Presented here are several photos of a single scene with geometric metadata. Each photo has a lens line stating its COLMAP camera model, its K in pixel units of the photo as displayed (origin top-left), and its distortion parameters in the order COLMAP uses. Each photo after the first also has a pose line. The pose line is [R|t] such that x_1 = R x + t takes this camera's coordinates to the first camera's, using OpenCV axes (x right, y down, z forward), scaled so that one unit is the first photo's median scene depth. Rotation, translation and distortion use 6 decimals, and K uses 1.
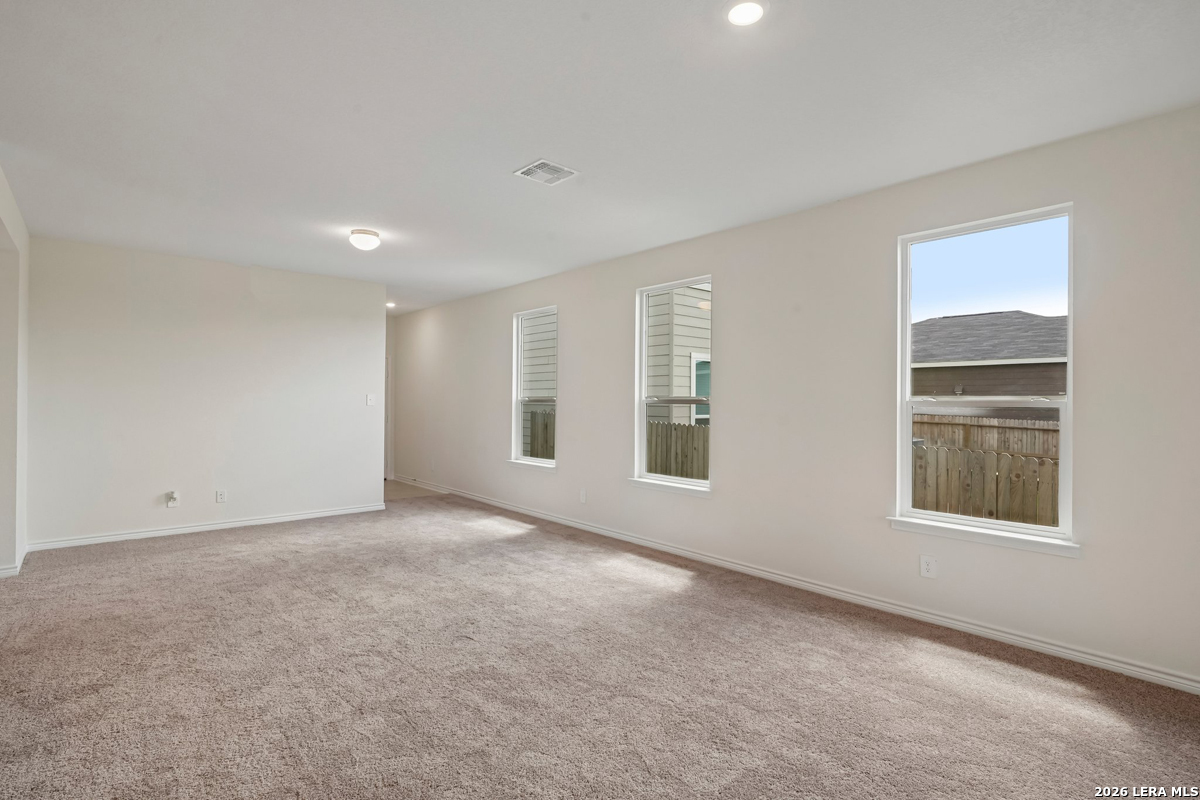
lens RADIAL K [[578.6, 0, 598.3], [0, 578.6, 403.2], [0, 0, 1]] dist [-0.002950, 0.000017]
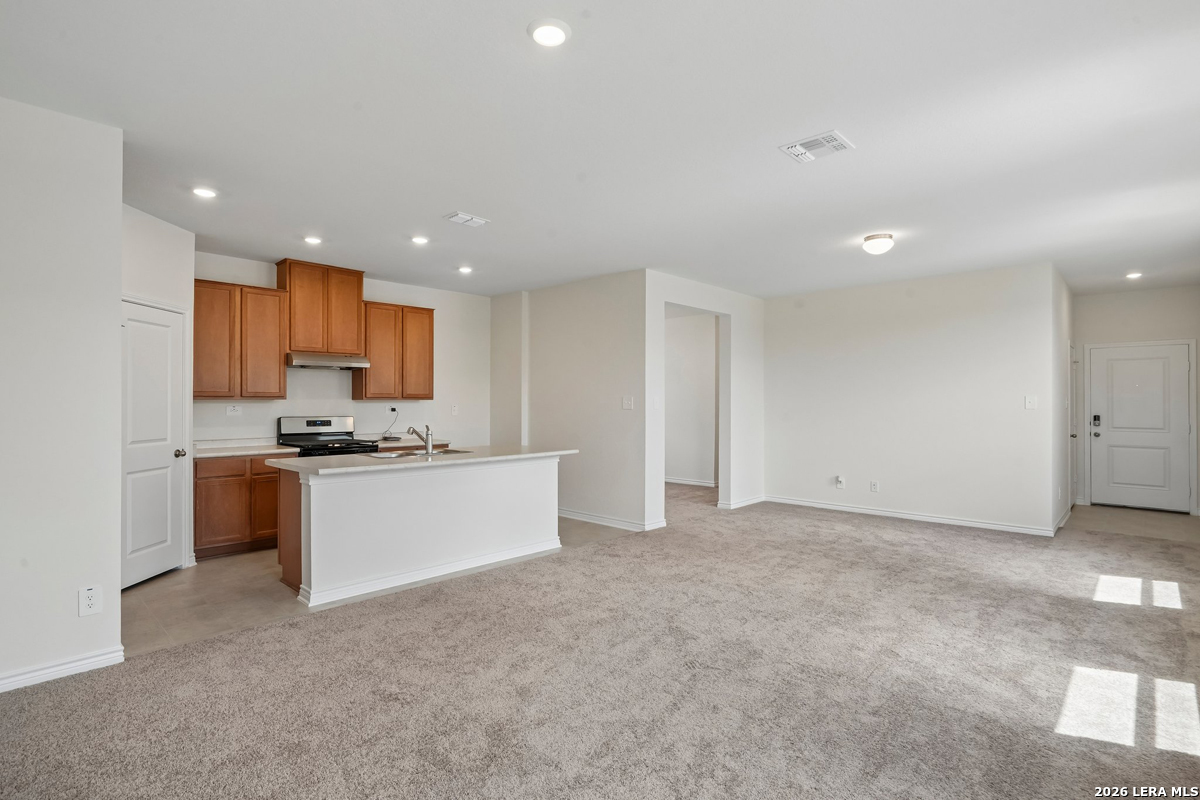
lens RADIAL K [[582.2, 0, 602.2], [0, 582.2, 394.9], [0, 0, 1]] dist [-0.011302, 0.001101]
pose [[0.097415, -0.018543, -0.995071, 0.574131], [-0.005771, 0.999799, -0.019196, 0.004448], [0.995227, 0.007612, 0.097288, 0.435515]]
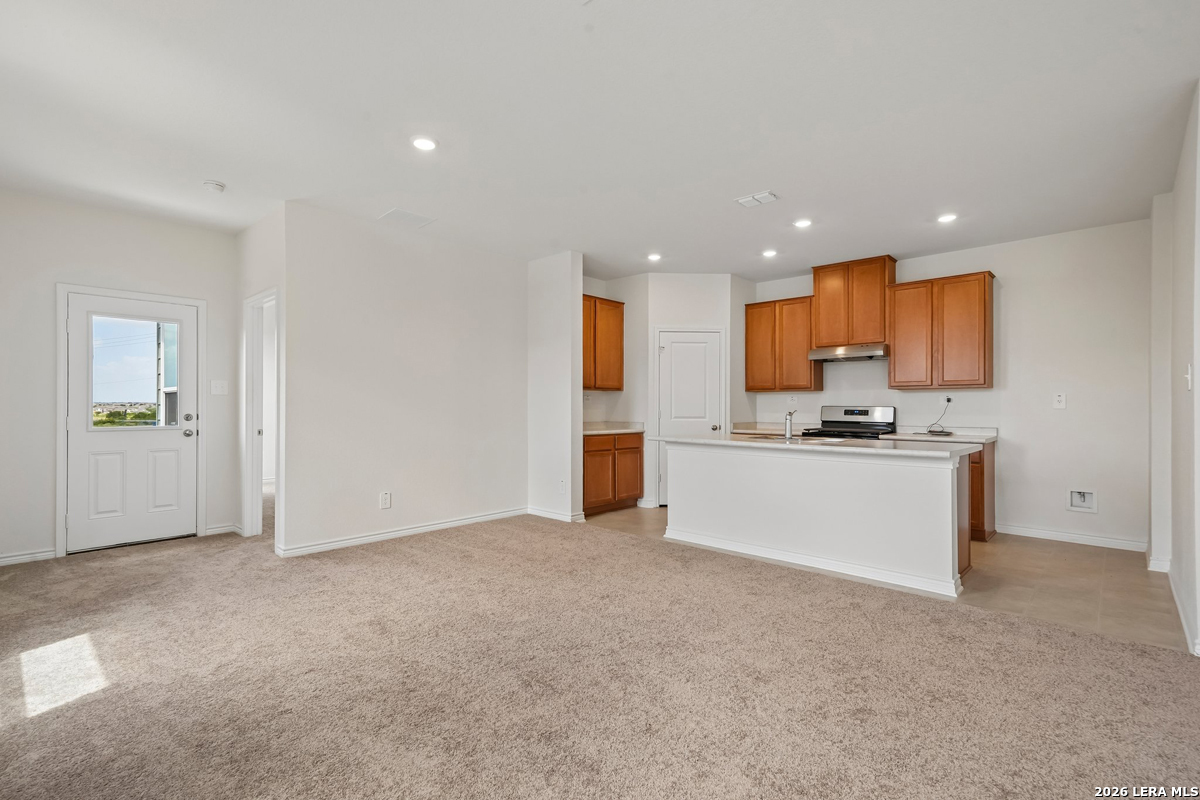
lens RADIAL K [[555.5, 0, 599.6], [0, 555.5, 404.8], [0, 0, 1]] dist [0.020734, 0.001155]
pose [[-0.994144, -0.009665, -0.107628, -0.036722], [-0.009883, 0.999950, 0.001492, 0.032146], [0.107608, 0.002547, -0.994190, 1.164056]]
